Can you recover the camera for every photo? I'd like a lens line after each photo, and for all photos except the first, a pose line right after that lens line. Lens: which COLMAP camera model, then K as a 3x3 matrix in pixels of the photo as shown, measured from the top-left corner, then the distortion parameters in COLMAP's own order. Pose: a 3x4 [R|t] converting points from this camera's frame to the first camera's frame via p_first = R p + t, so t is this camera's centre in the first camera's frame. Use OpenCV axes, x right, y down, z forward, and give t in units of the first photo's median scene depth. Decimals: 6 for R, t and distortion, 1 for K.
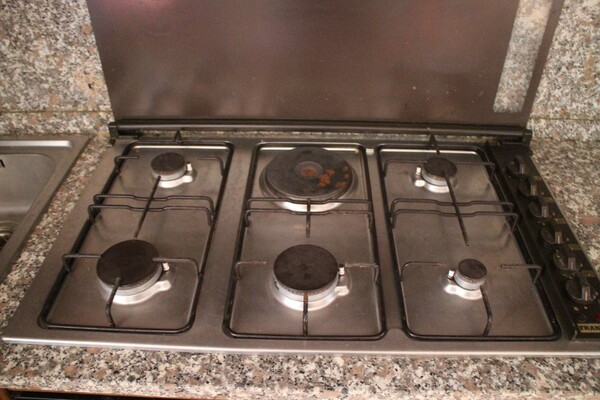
lens RADIAL K [[495.0, 0, 297.0], [0, 495.0, 193.5], [0, 0, 1]] dist [-0.169838, 0.138359]
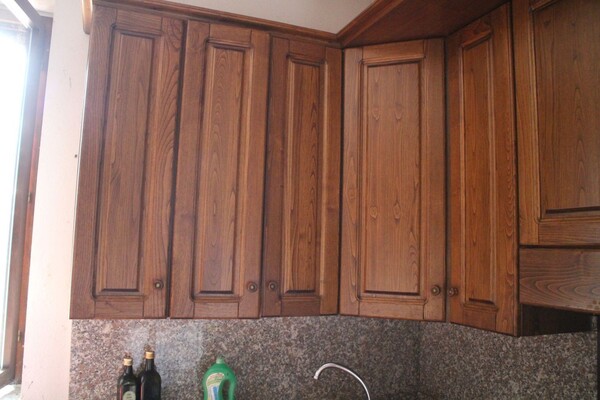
lens RADIAL K [[492.0, 0, 300.0], [0, 492.0, 200.0], [0, 0, 1]] dist [-0.152310, 0.122585]
pose [[0.407027, -0.076909, -0.910173, 0.644967], [-0.605132, 0.723703, -0.331766, 0.268690], [0.684211, 0.685812, 0.248027, -0.565730]]
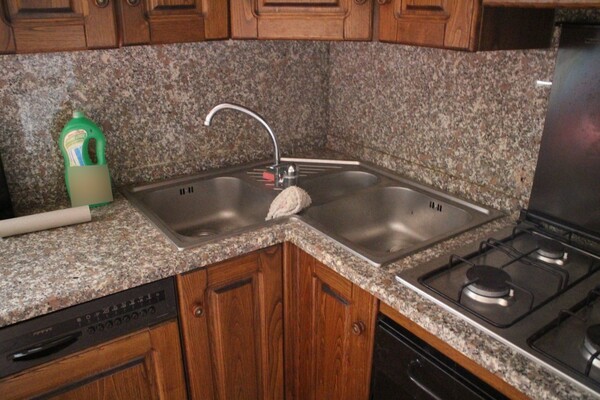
lens RADIAL K [[492.0, 0, 300.0], [0, 492.0, 200.0], [0, 0, 1]] dist [-0.152310, 0.122585]
pose [[0.599742, 0.305607, -0.739537, 0.230279], [-0.515139, 0.854671, -0.064577, 0.255604], [0.612325, 0.419693, 0.670012, -0.297190]]
